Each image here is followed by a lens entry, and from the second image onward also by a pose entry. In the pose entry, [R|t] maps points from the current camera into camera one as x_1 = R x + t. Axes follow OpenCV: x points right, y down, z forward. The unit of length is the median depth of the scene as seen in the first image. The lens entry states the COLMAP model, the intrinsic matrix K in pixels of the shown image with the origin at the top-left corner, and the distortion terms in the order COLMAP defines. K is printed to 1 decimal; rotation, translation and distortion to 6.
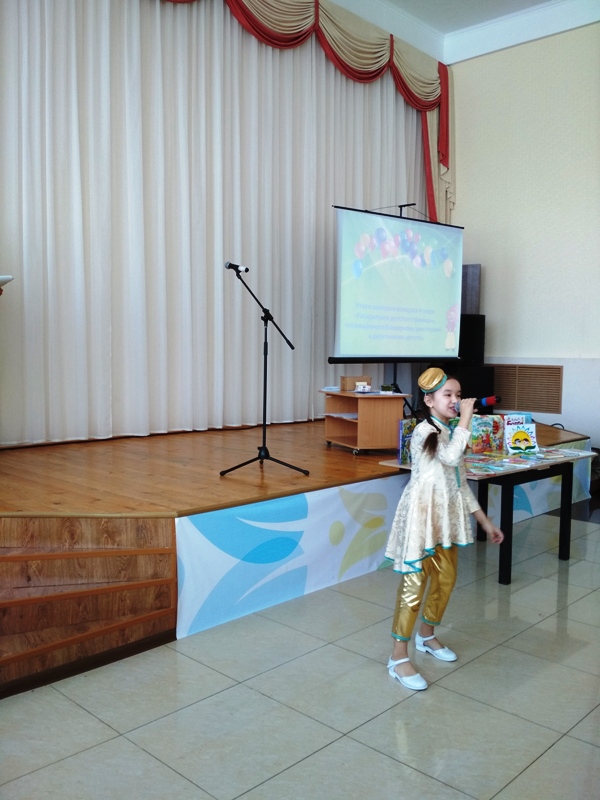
lens RADIAL K [[709.8, 0, 299.7], [0, 709.8, 395.8], [0, 0, 1]] dist [0.131380, -0.266525]
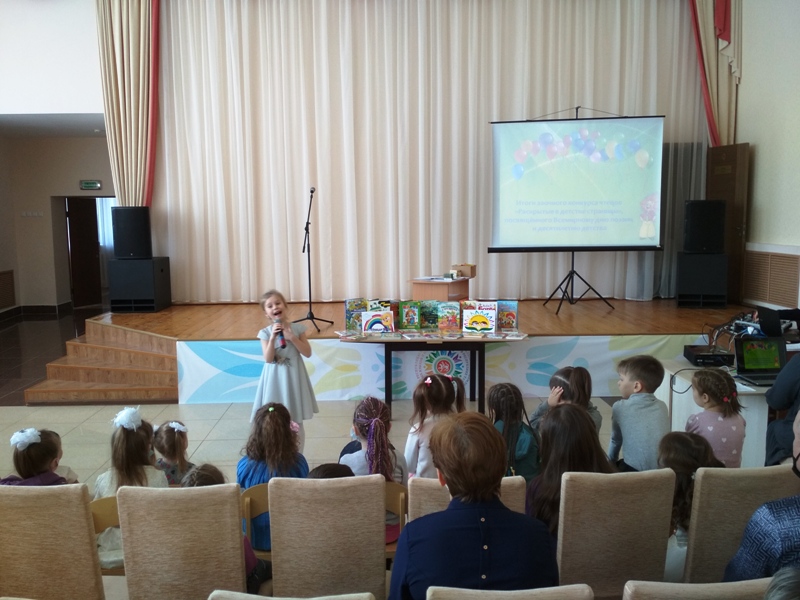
lens RADIAL K [[709.8, 0, 395.4], [0, 709.8, 298.0], [0, 0, 1]] dist [0.131380, -0.266525]
pose [[0.718212, 0.059482, -0.693277, 0.742935], [-0.025349, 0.997915, 0.059359, -0.034996], [0.695362, -0.025059, 0.718223, 0.012534]]
